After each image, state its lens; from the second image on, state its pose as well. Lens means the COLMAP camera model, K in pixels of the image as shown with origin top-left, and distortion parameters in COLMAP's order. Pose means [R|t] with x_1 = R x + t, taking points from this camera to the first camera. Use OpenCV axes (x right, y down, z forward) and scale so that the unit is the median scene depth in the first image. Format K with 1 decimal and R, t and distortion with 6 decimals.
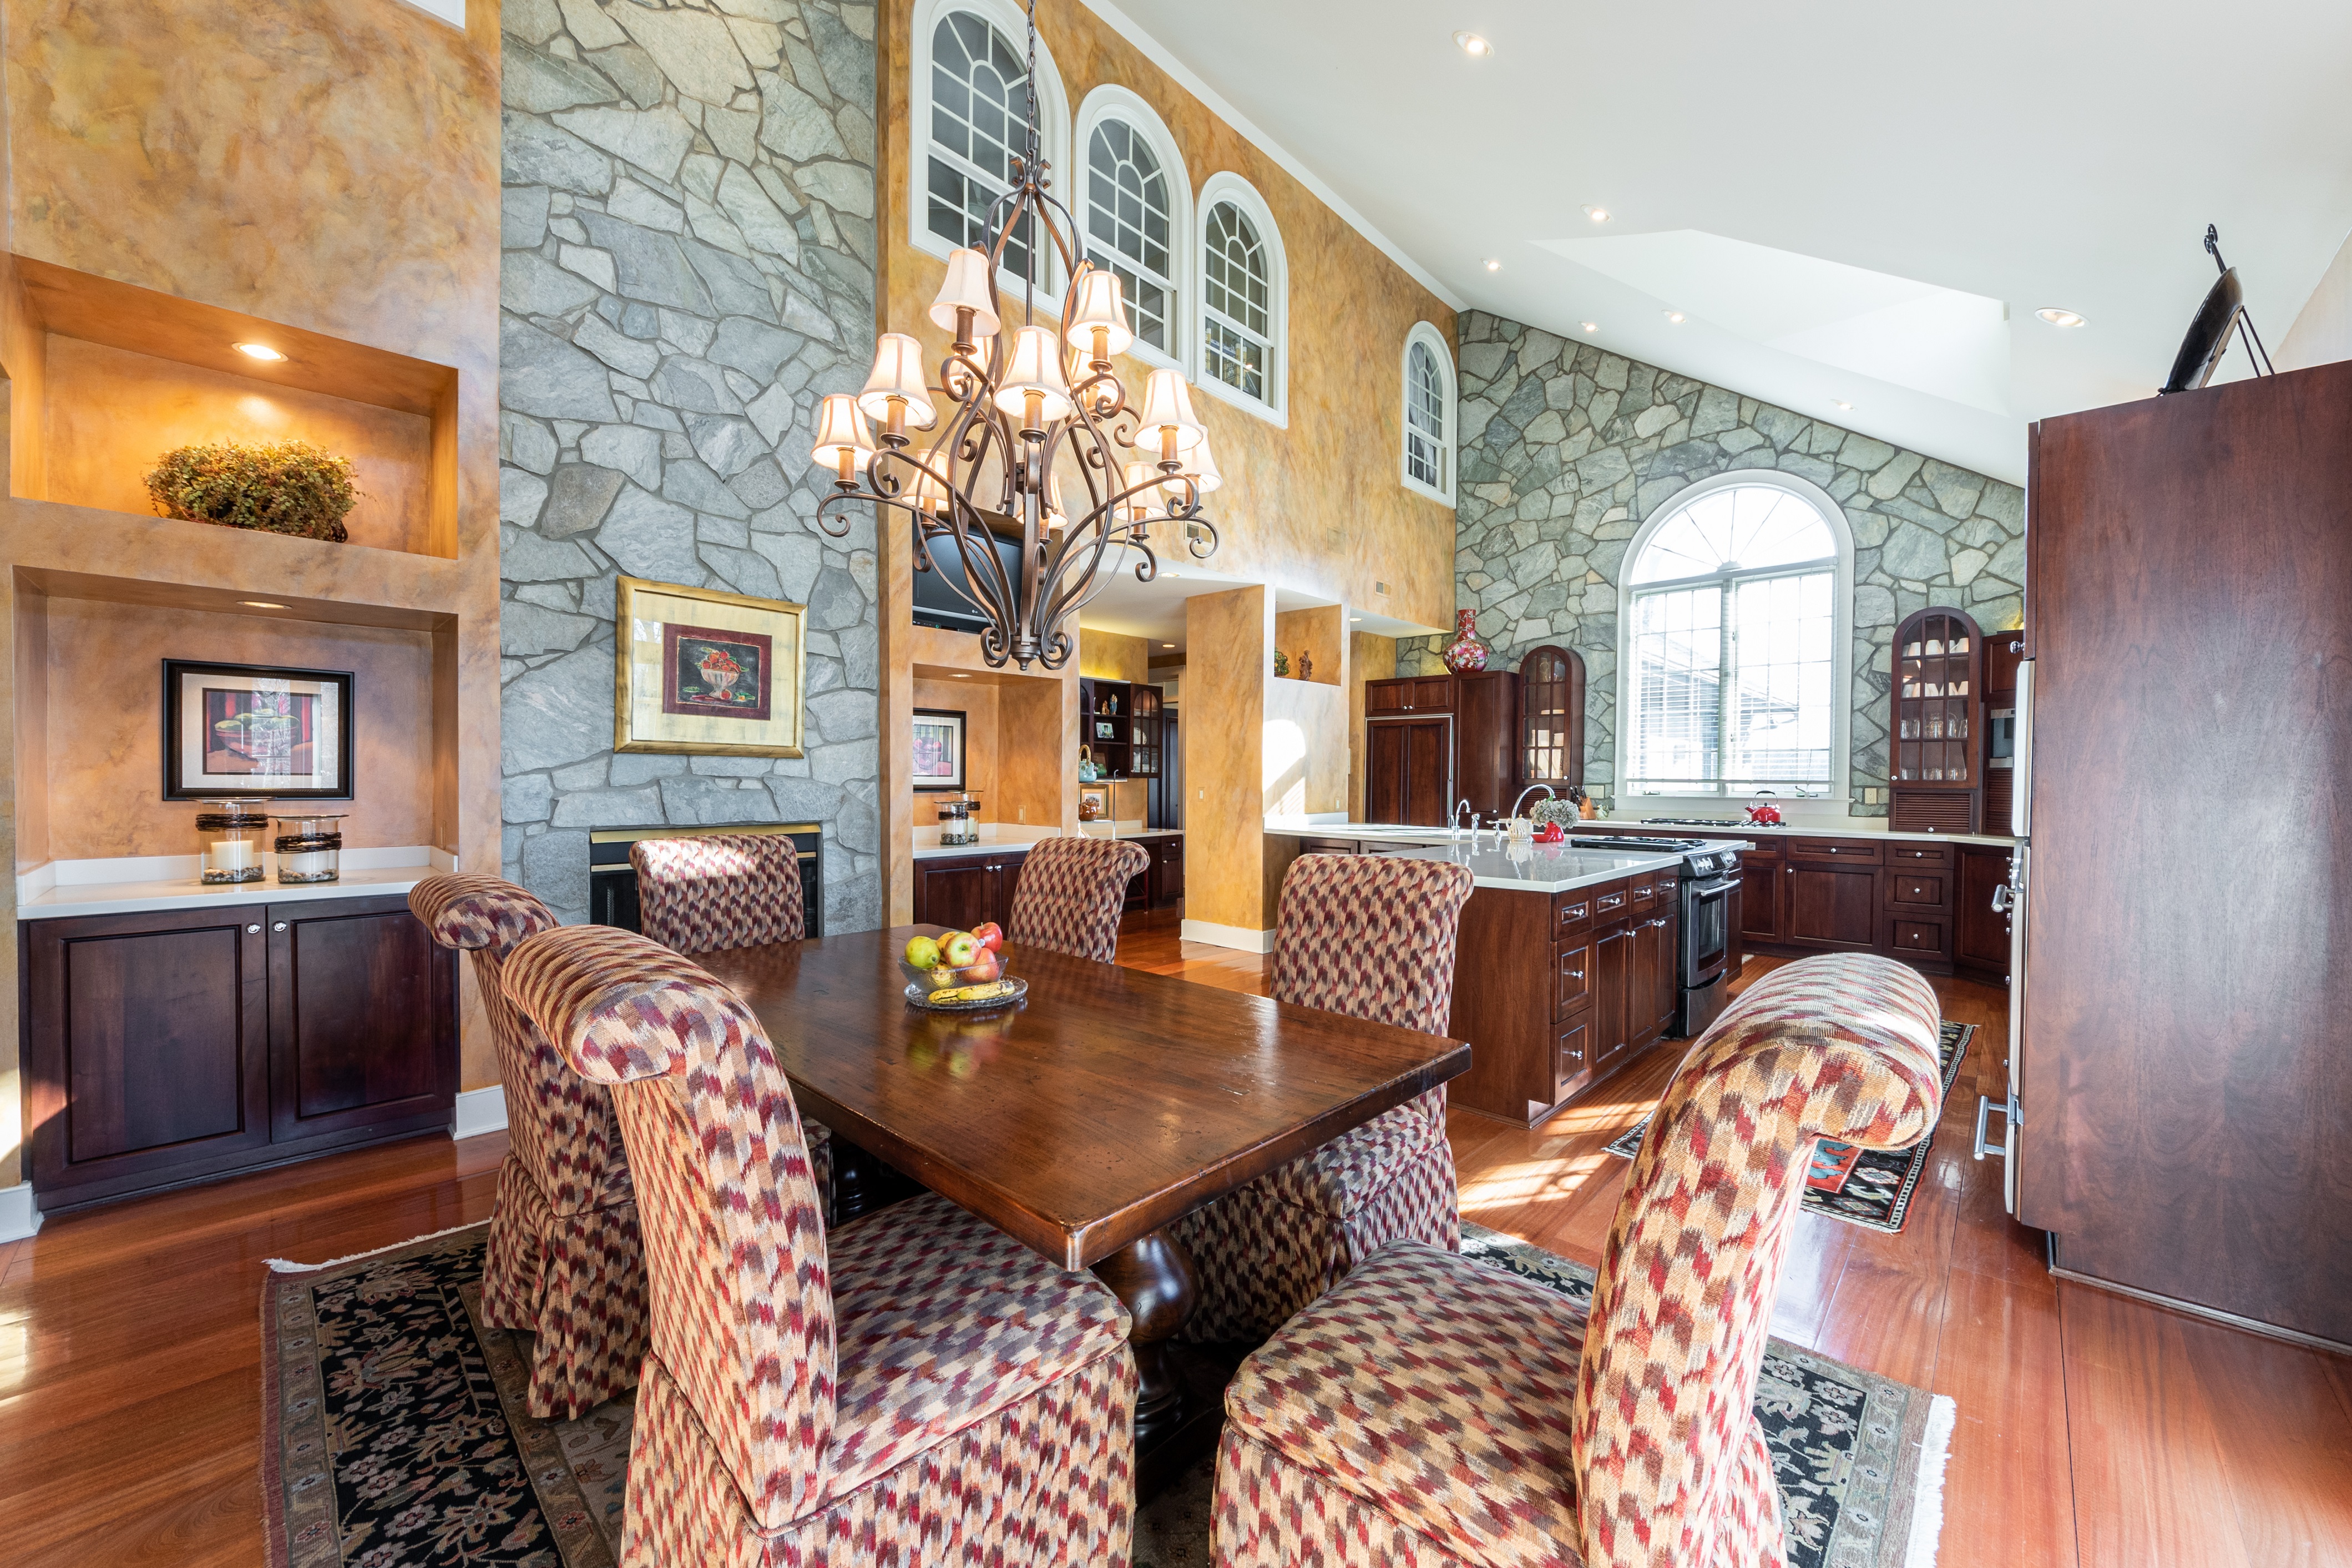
lens RADIAL K [[874.2, 0, 1173.1], [0, 874.2, 795.8], [0, 0, 1]] dist [0.001235, -0.002143]
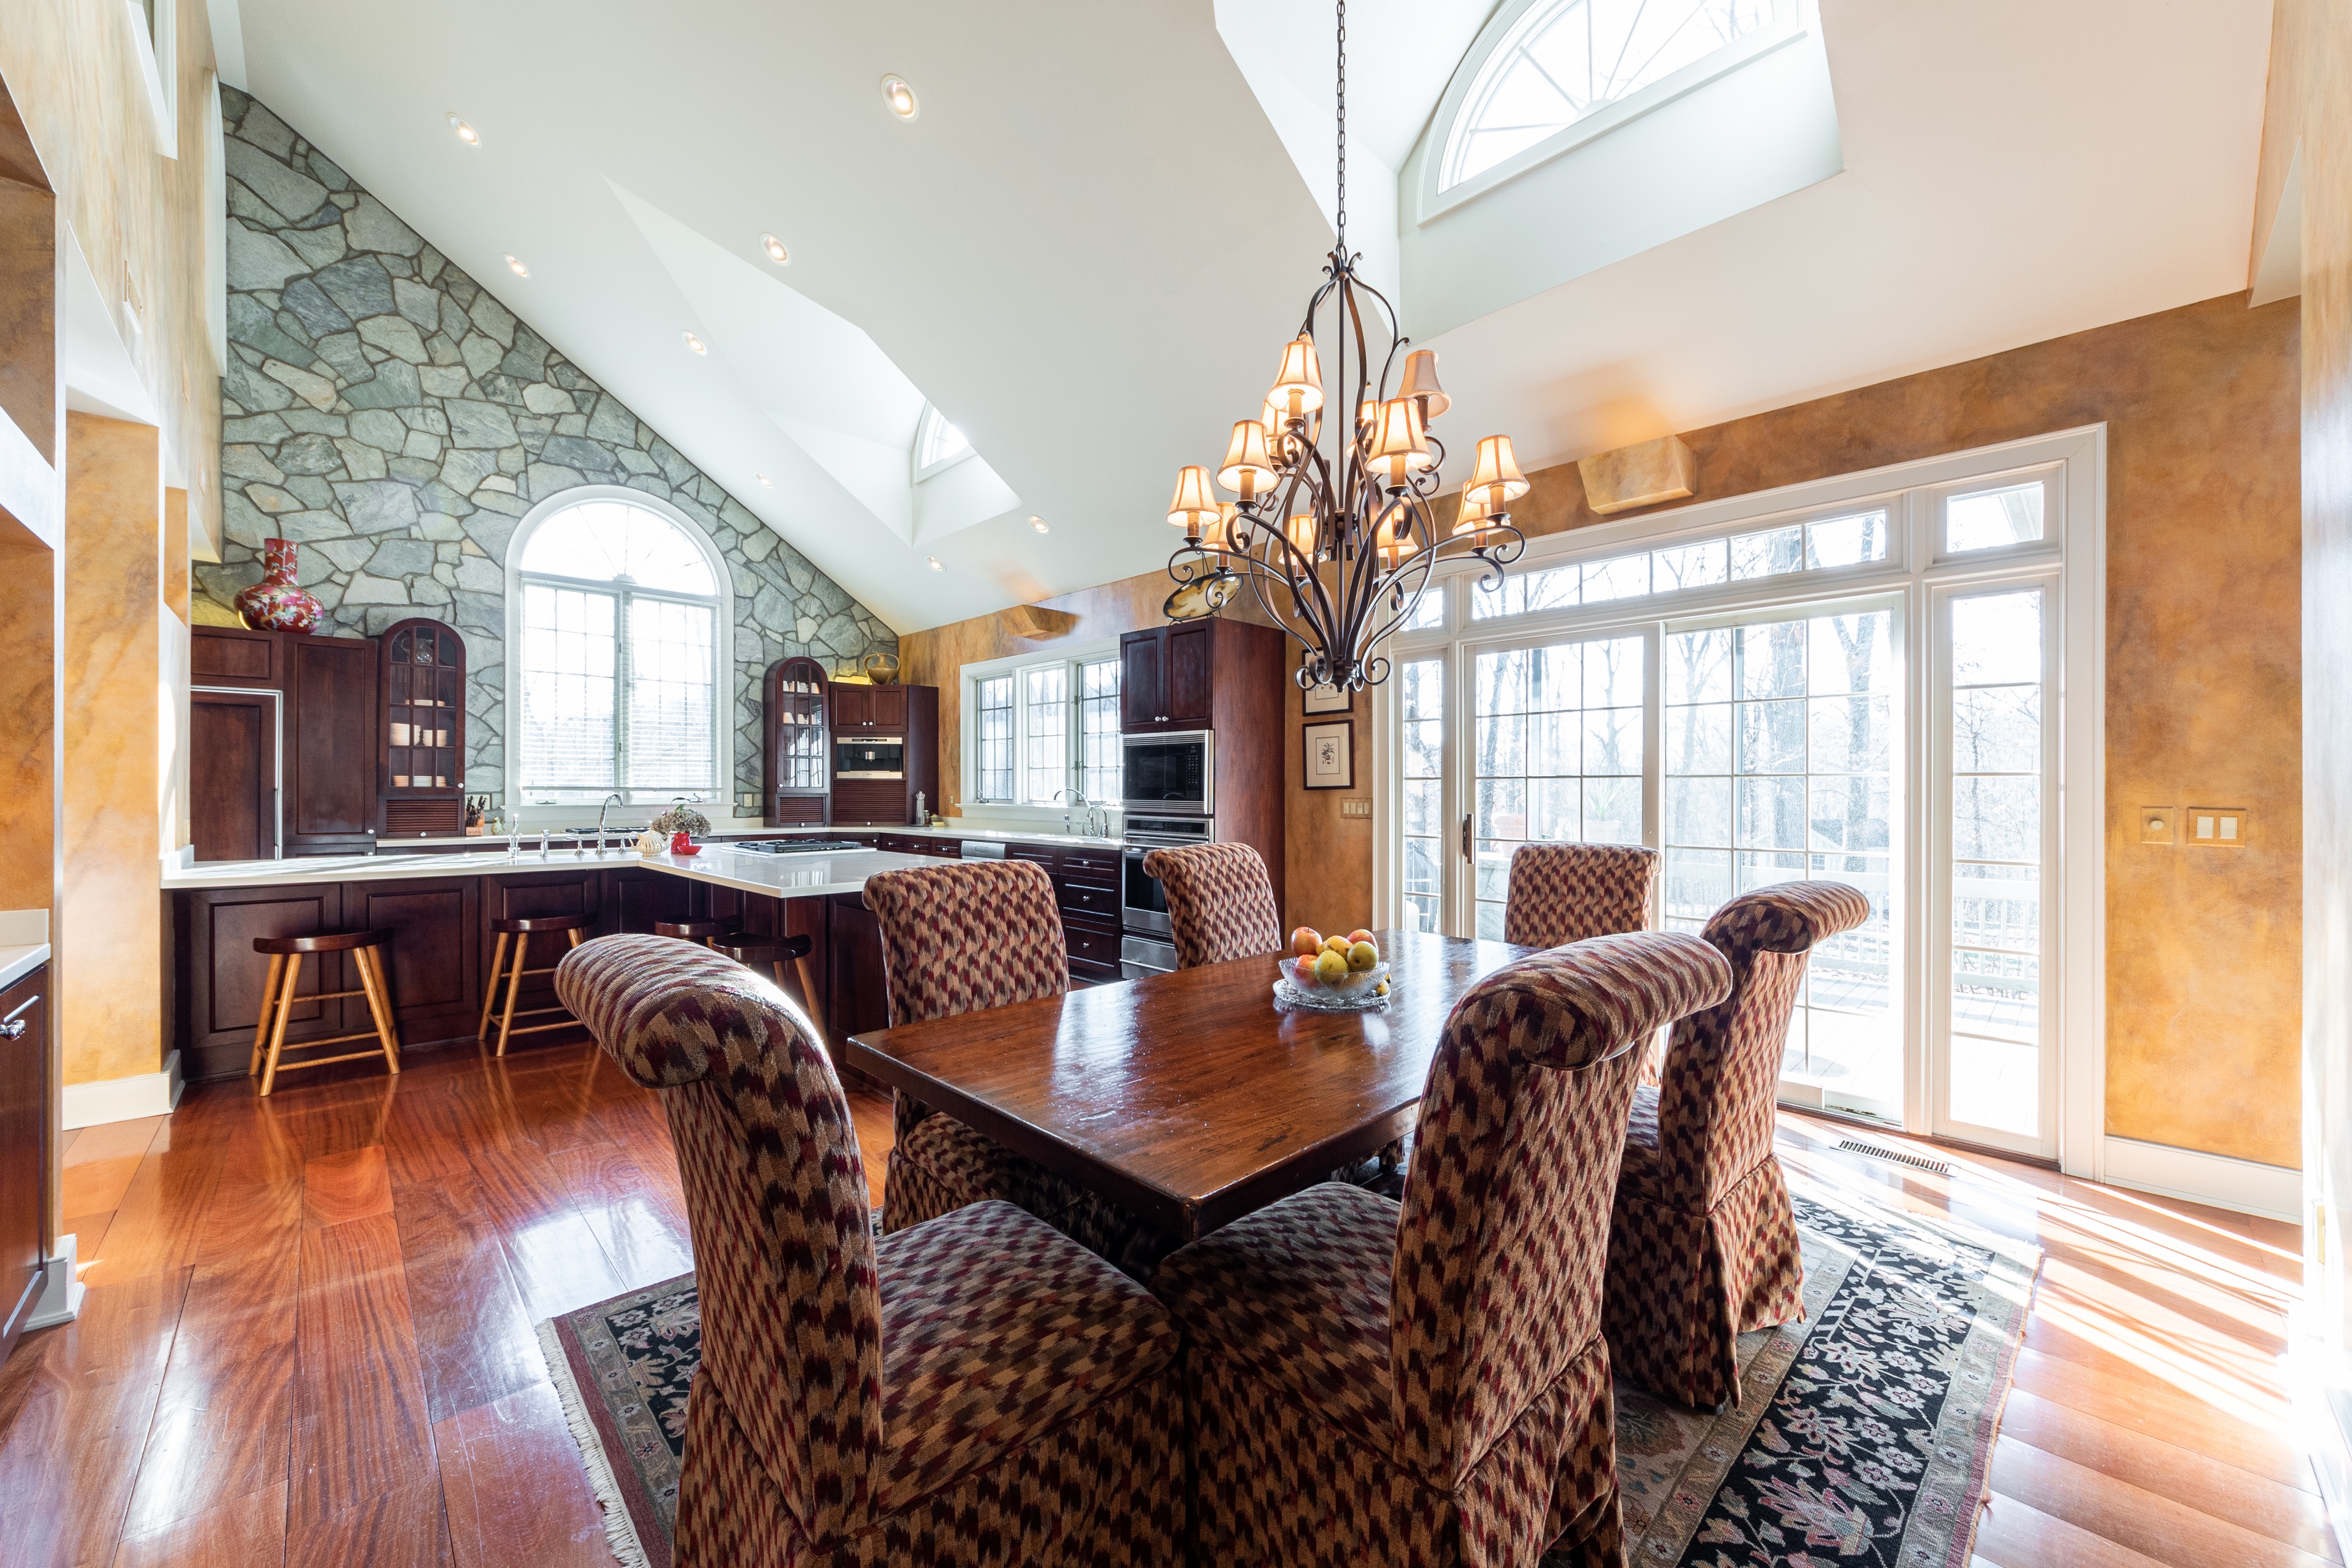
lens RADIAL K [[874.2, 0, 1171.1], [0, 874.2, 790.6], [0, 0, 1]] dist [0.001235, -0.002143]
pose [[0.064173, -0.006580, 0.997917, -0.343144], [0.018998, 0.999805, 0.005371, -0.008000], [-0.997758, 0.018613, 0.064285, 0.297739]]
